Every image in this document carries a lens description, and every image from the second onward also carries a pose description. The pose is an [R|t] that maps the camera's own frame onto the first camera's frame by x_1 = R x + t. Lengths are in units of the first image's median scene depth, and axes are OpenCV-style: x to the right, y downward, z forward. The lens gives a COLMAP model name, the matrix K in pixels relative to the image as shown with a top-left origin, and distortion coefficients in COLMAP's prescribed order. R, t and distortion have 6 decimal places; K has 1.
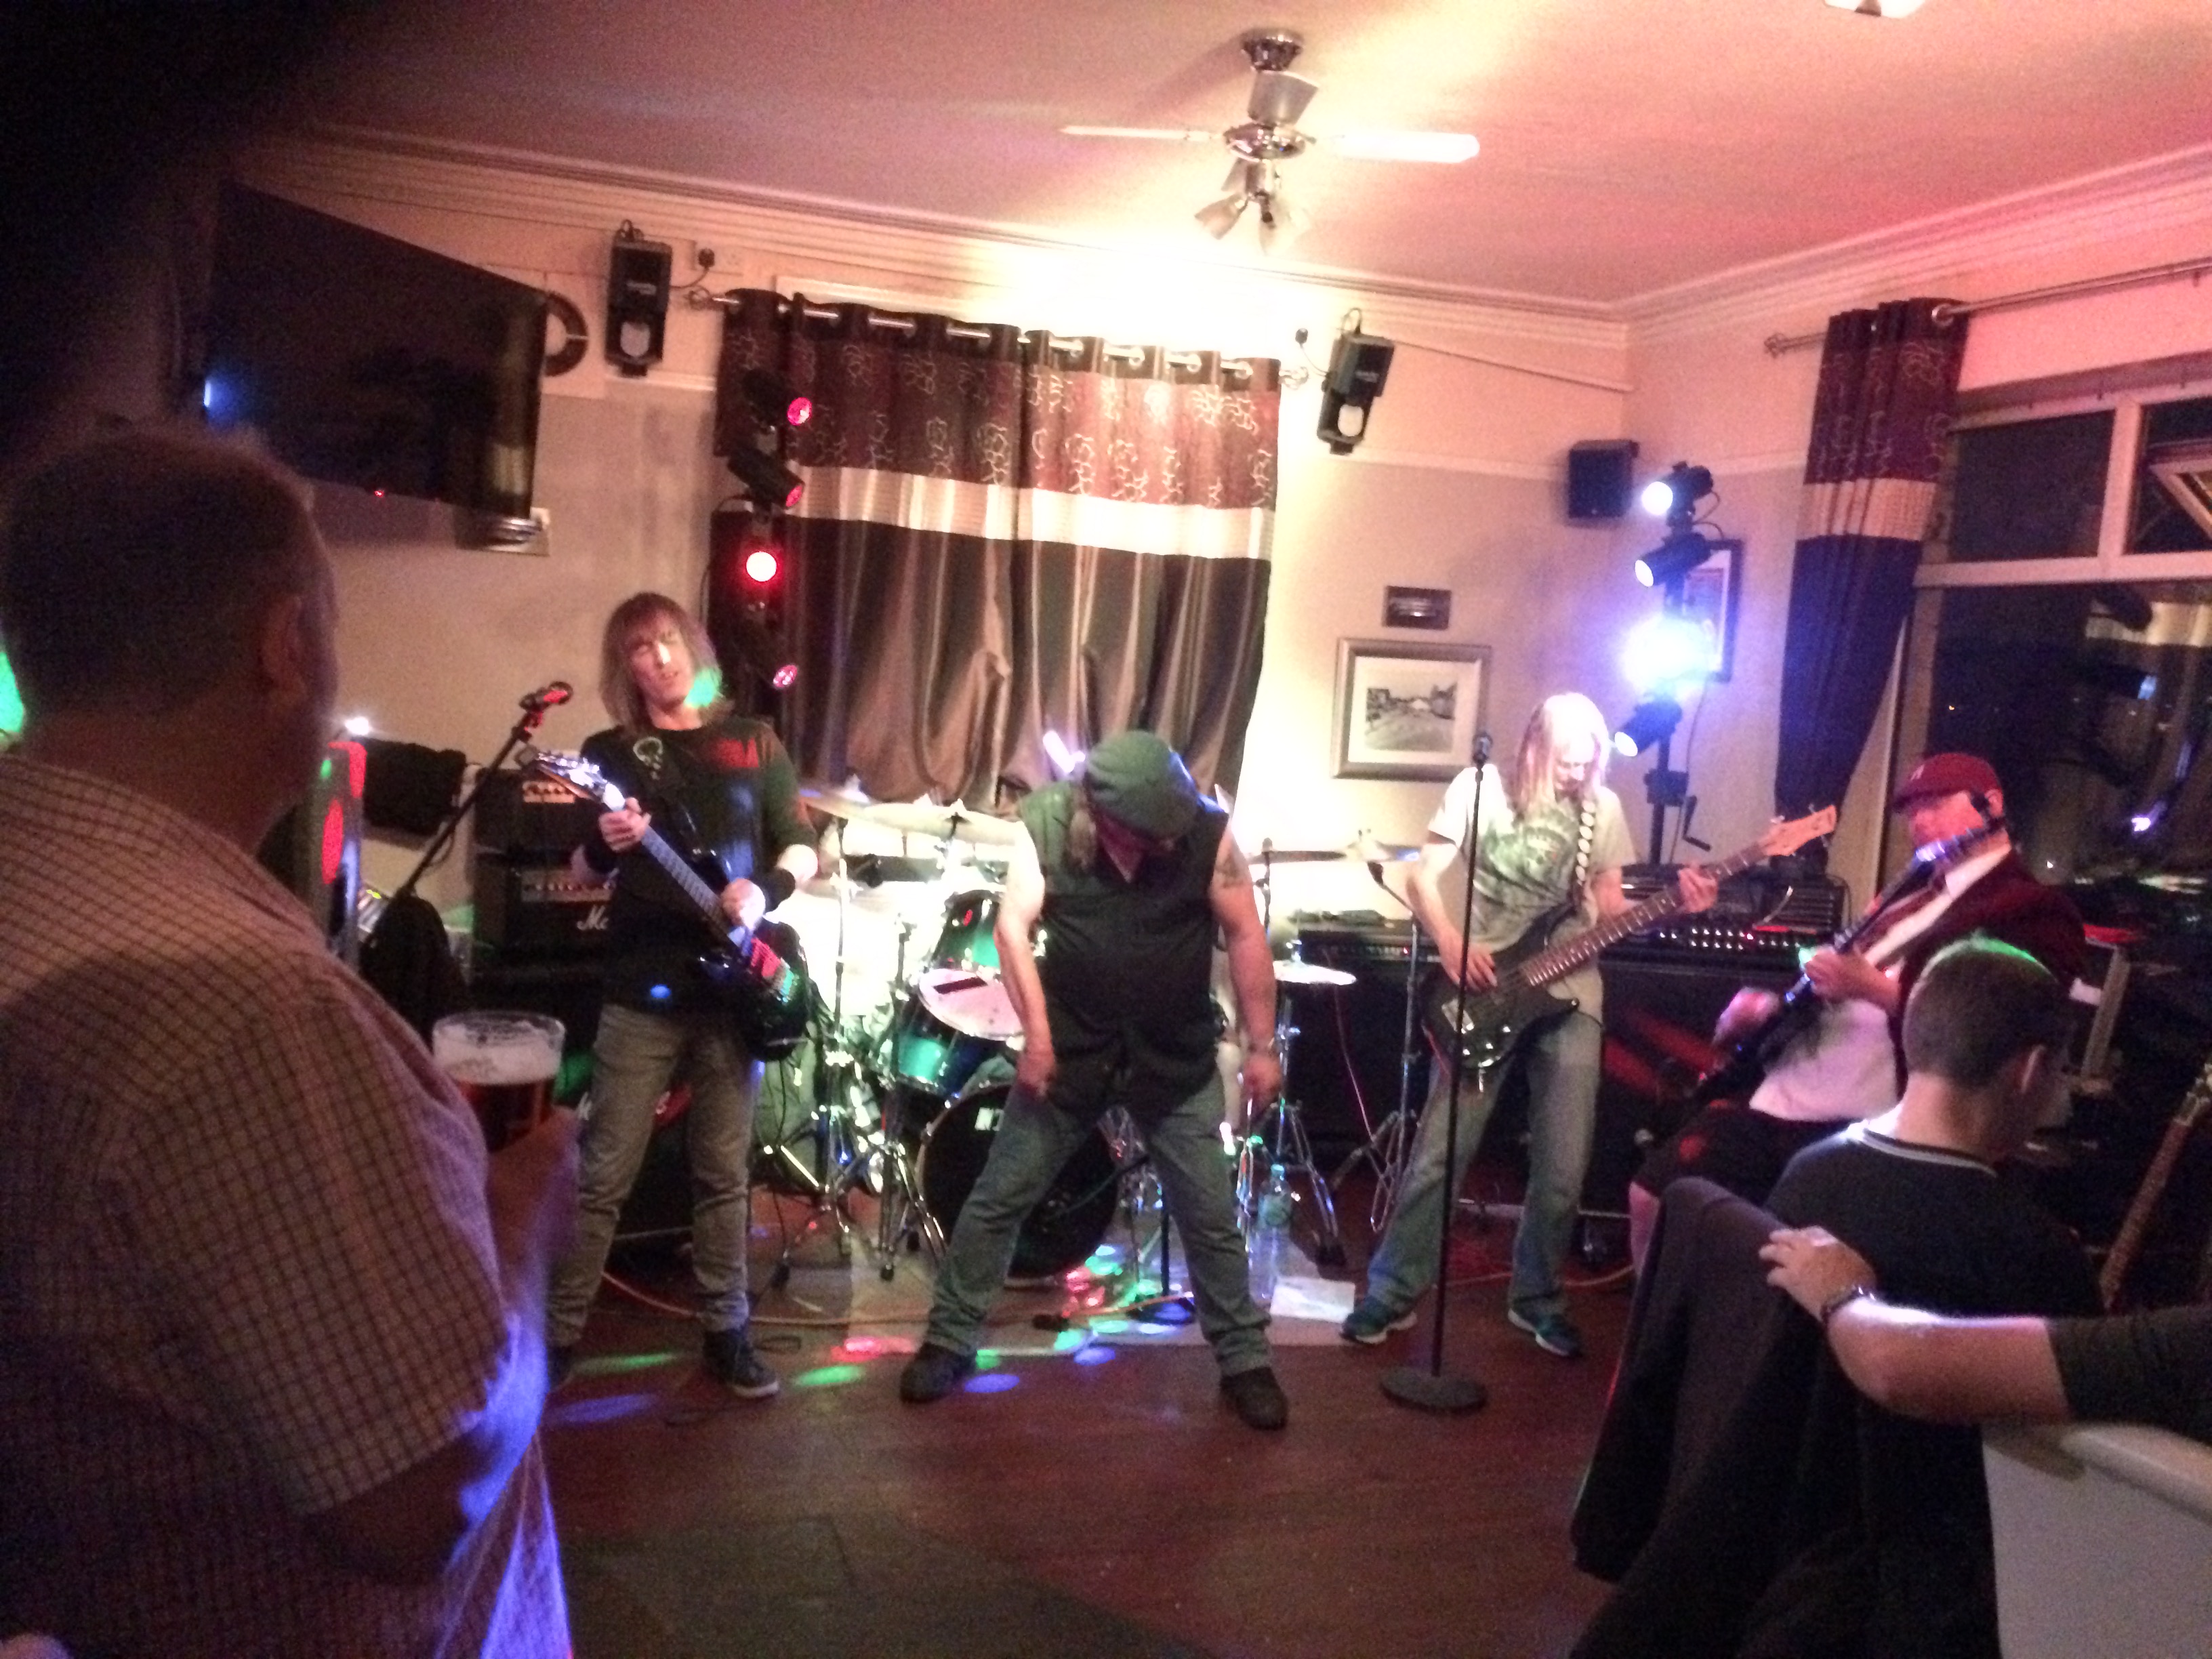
lens RADIAL K [[1870.3, 0, 1103.5], [0, 1870.3, 830.9], [0, 0, 1]] dist [0.065637, -0.069664]
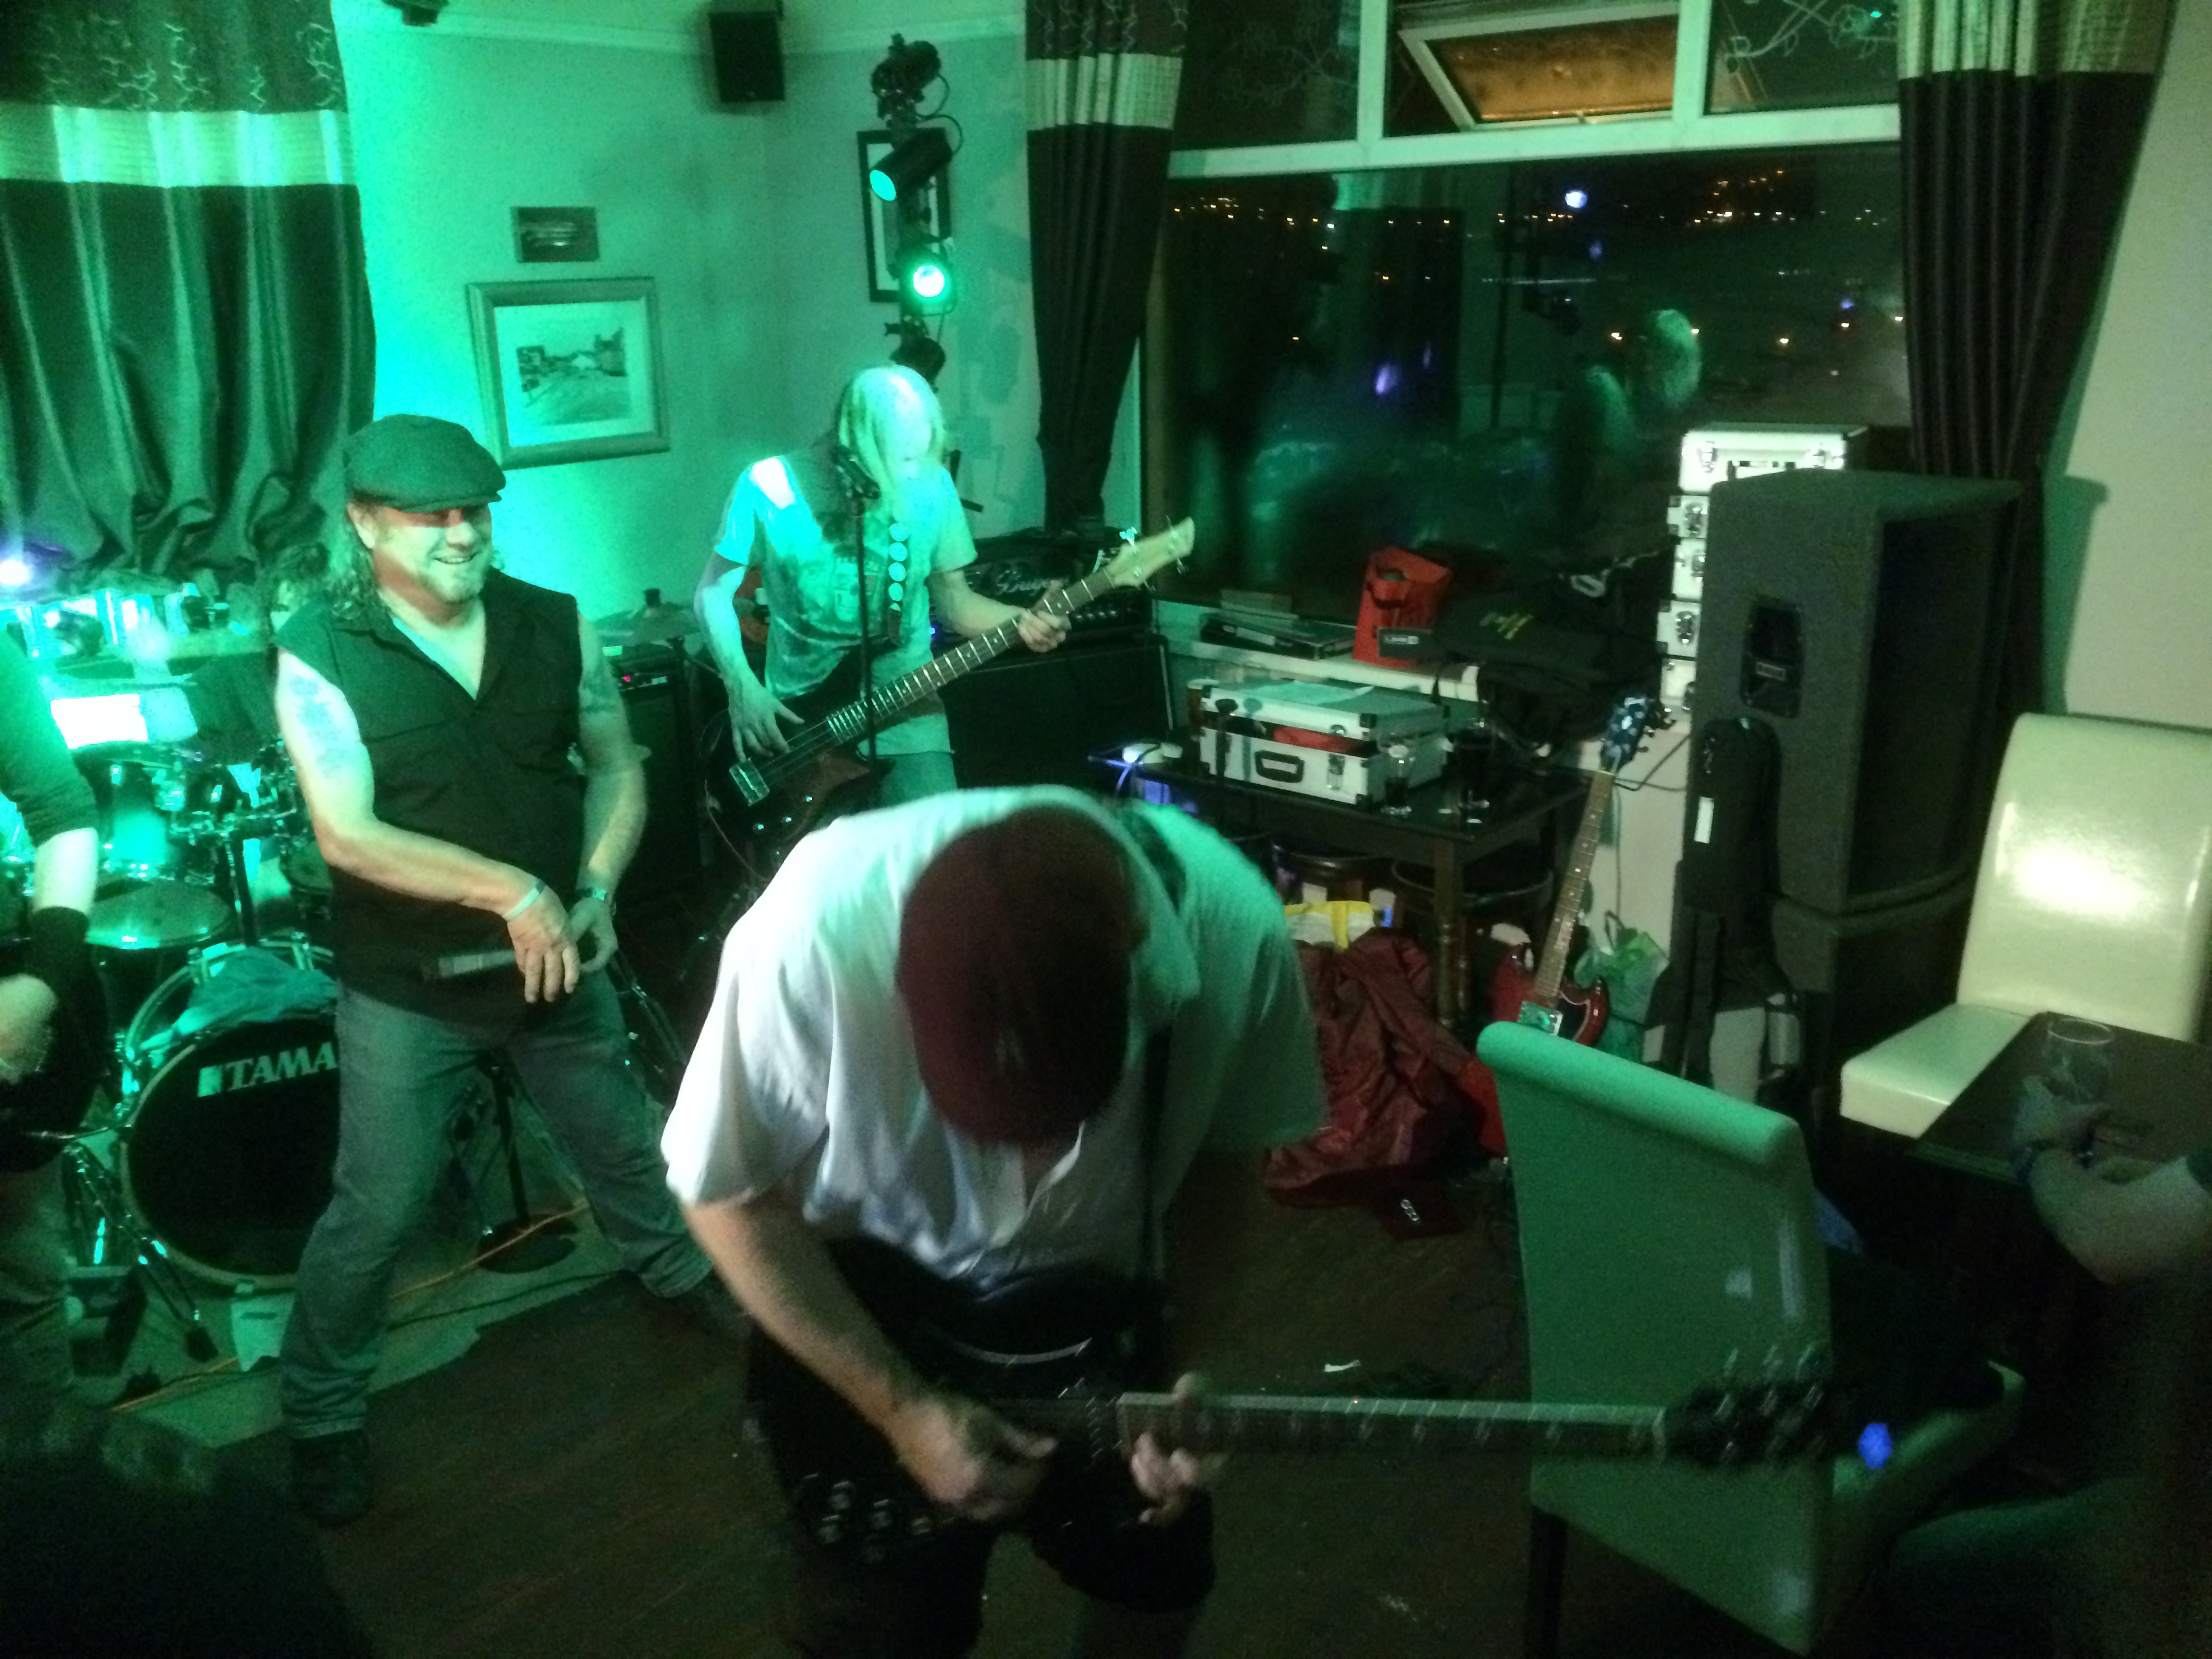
lens RADIAL K [[1870.3, 0, 1091.5], [0, 1870.3, 819.6], [0, 0, 1]] dist [0.065637, -0.069664]
pose [[0.851672, -0.229513, 0.471146, -0.077005], [0.118536, 0.960068, 0.253412, -0.065394], [-0.510494, -0.159976, 0.844869, 0.210531]]
